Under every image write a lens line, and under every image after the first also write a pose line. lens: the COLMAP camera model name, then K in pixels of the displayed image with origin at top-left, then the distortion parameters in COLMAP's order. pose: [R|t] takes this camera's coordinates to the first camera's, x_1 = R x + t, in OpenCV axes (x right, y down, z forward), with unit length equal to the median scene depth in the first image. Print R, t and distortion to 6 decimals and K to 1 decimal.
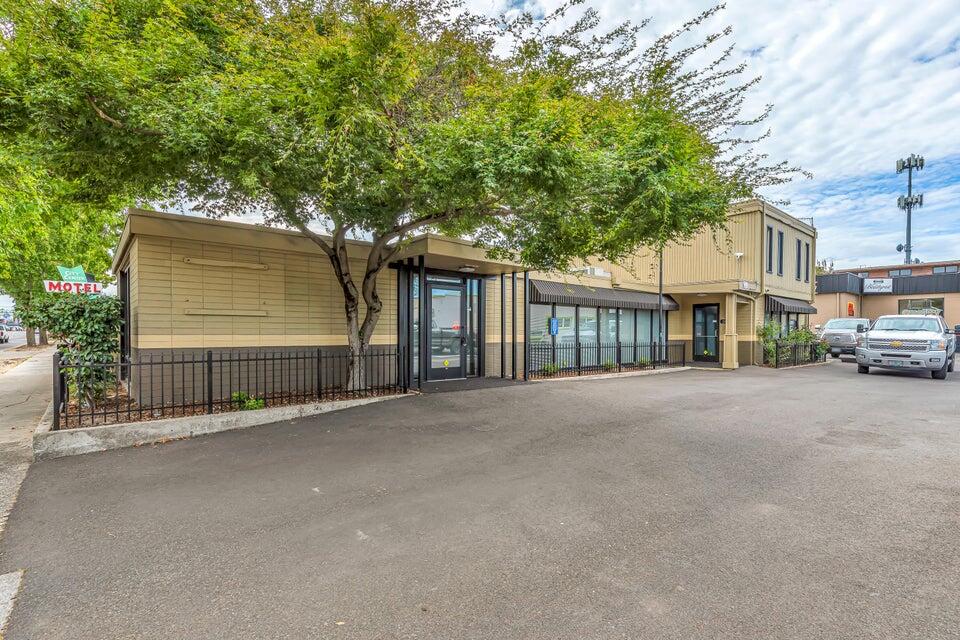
lens RADIAL K [[444.8, 0, 477.3], [0, 444.8, 348.0], [0, 0, 1]] dist [0.002438, 0.000195]
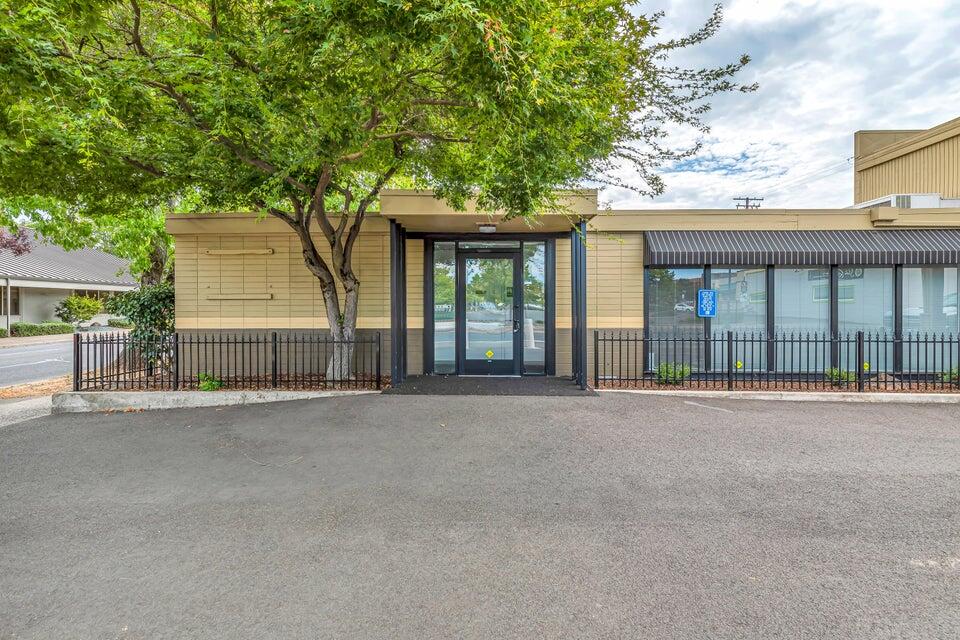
lens RADIAL K [[438.5, 0, 480.0], [0, 438.5, 320.0], [0, 0, 1]] dist [0.005162, 0.000432]
pose [[0.750221, 0.013521, -0.661049, 0.592418], [-0.019038, 0.999818, -0.001156, -0.034130], [0.660913, 0.013452, 0.750342, 0.599131]]
